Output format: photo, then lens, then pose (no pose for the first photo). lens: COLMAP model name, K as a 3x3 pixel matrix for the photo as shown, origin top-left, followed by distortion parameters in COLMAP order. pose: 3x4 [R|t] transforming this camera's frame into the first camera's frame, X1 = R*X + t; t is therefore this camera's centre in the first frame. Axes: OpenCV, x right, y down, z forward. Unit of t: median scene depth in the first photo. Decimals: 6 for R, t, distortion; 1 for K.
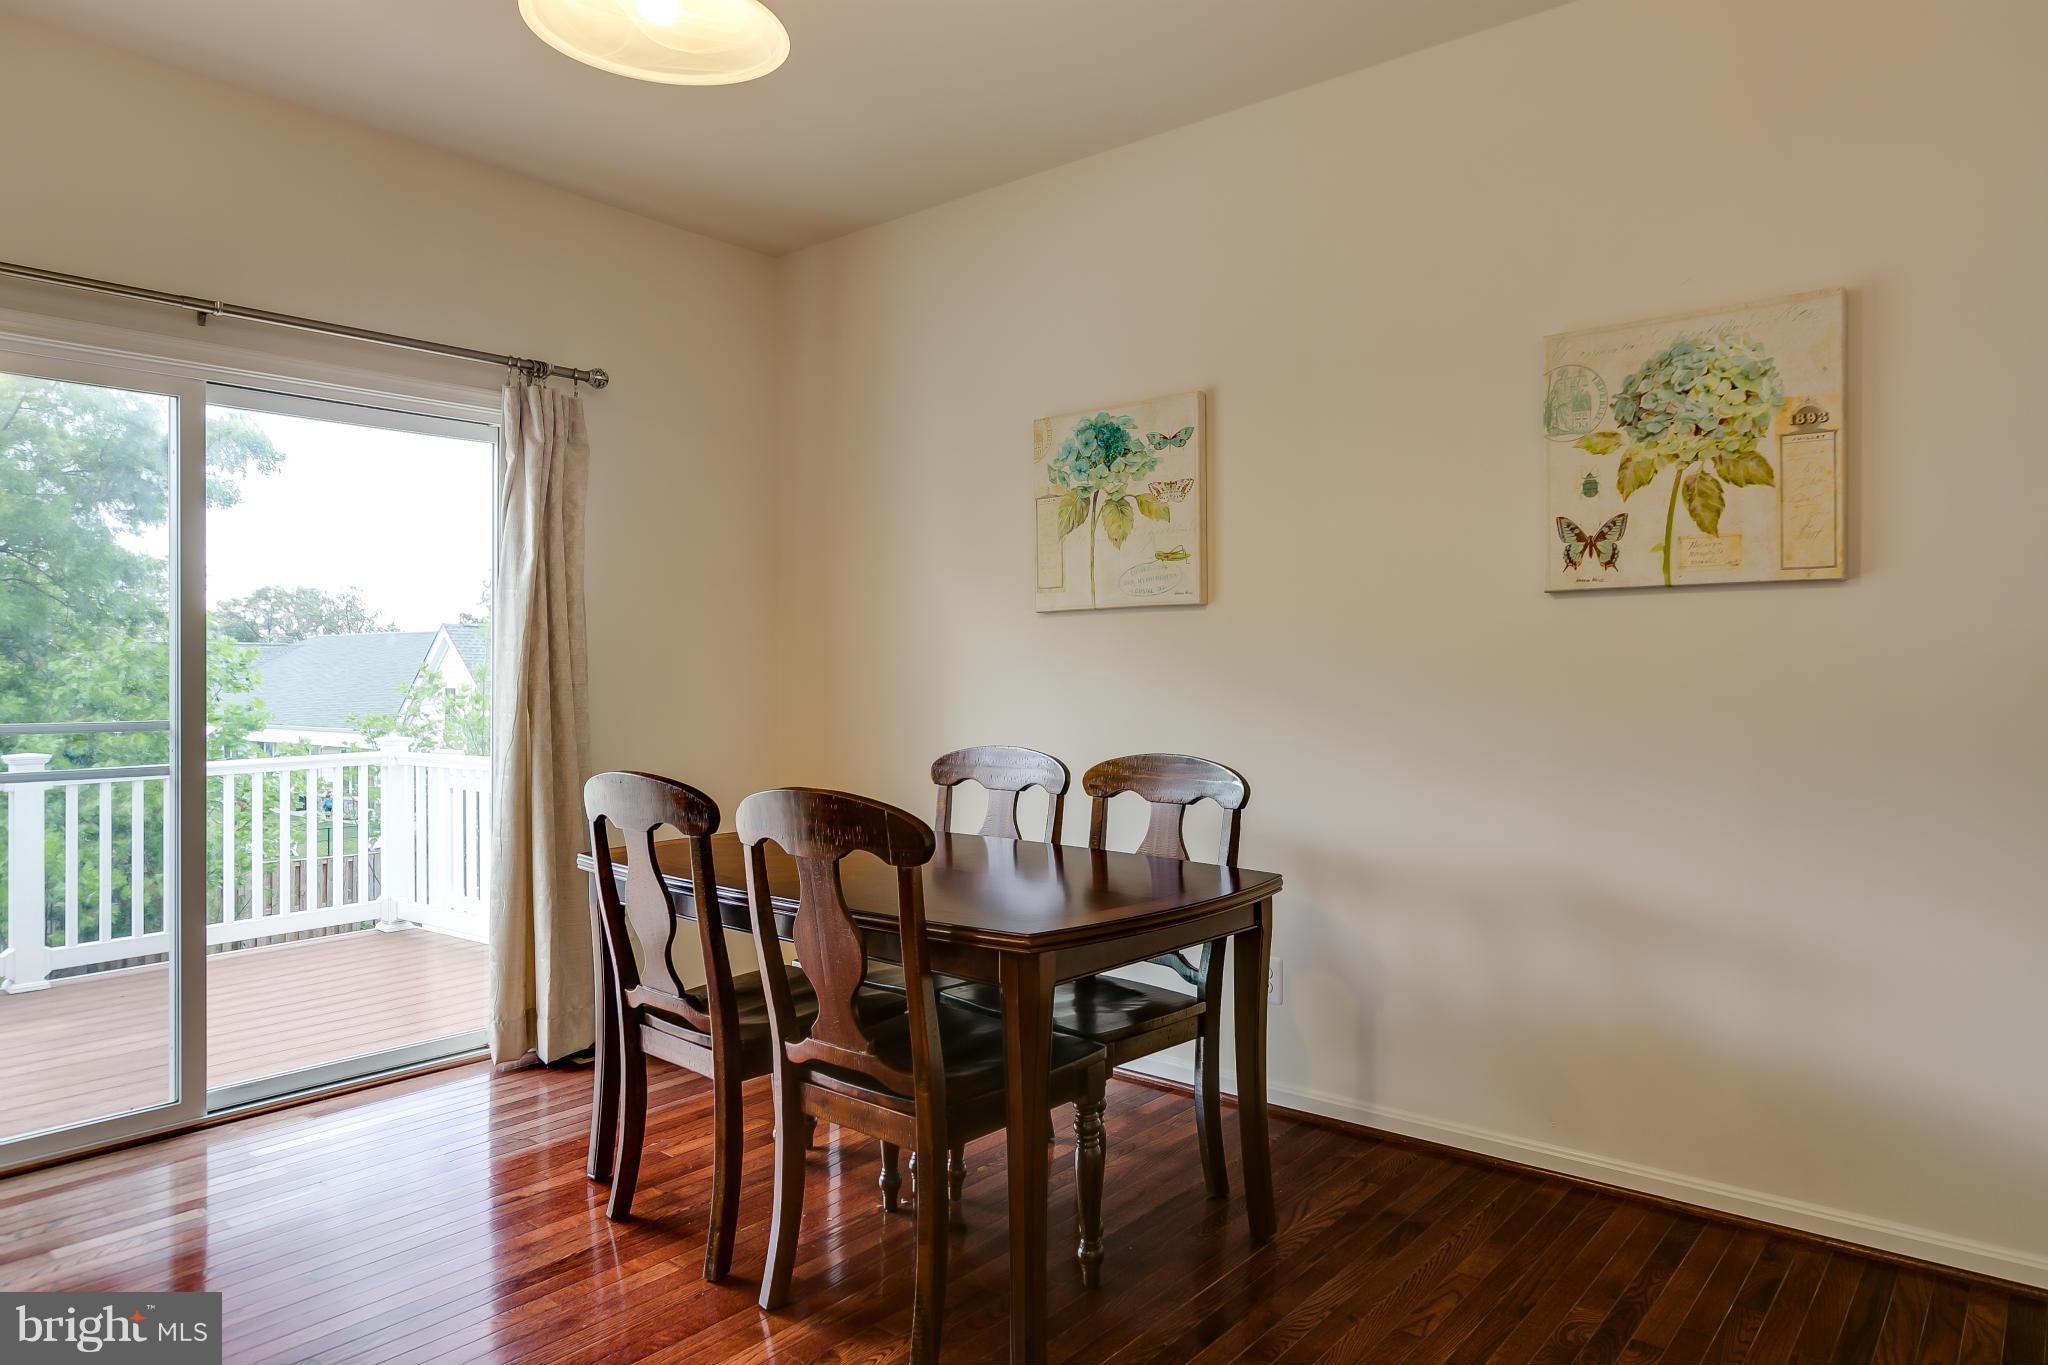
lens RADIAL K [[1279.4, 0, 1025.5], [0, 1279.4, 671.7], [0, 0, 1]] dist [0.002602, -0.004940]
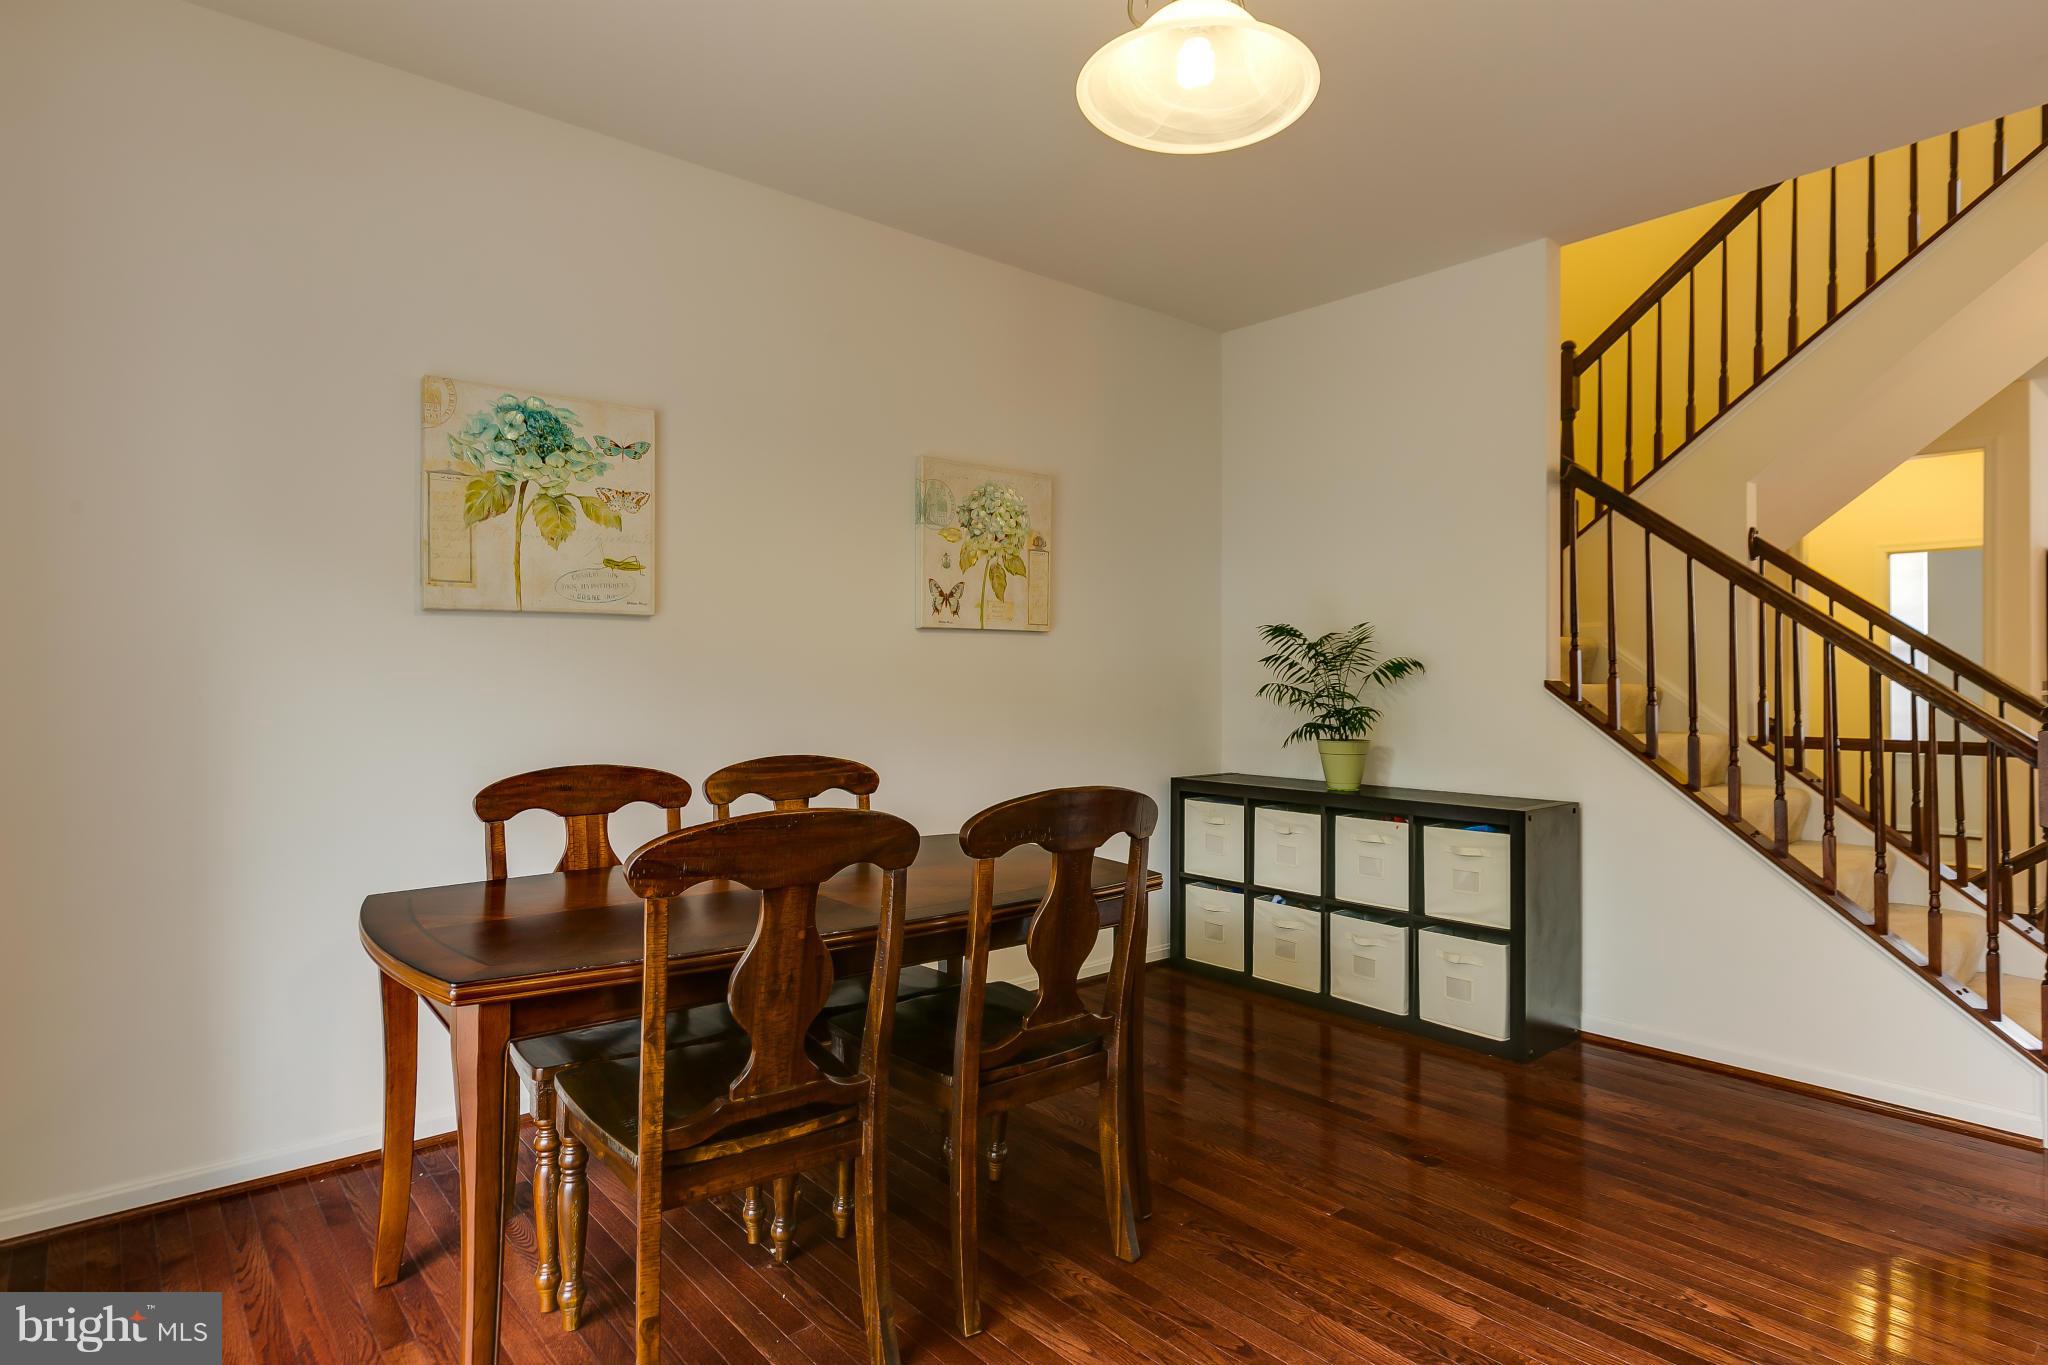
lens RADIAL K [[1101.5, 0, 1027.1], [0, 1101.5, 682.5], [0, 0, 1]] dist [0.001911, -0.000188]
pose [[0.168803, -0.000120, 0.985650, -0.680668], [-0.001027, 0.999999, 0.000297, 0.000450], [-0.985649, -0.001062, 0.168802, 0.542815]]
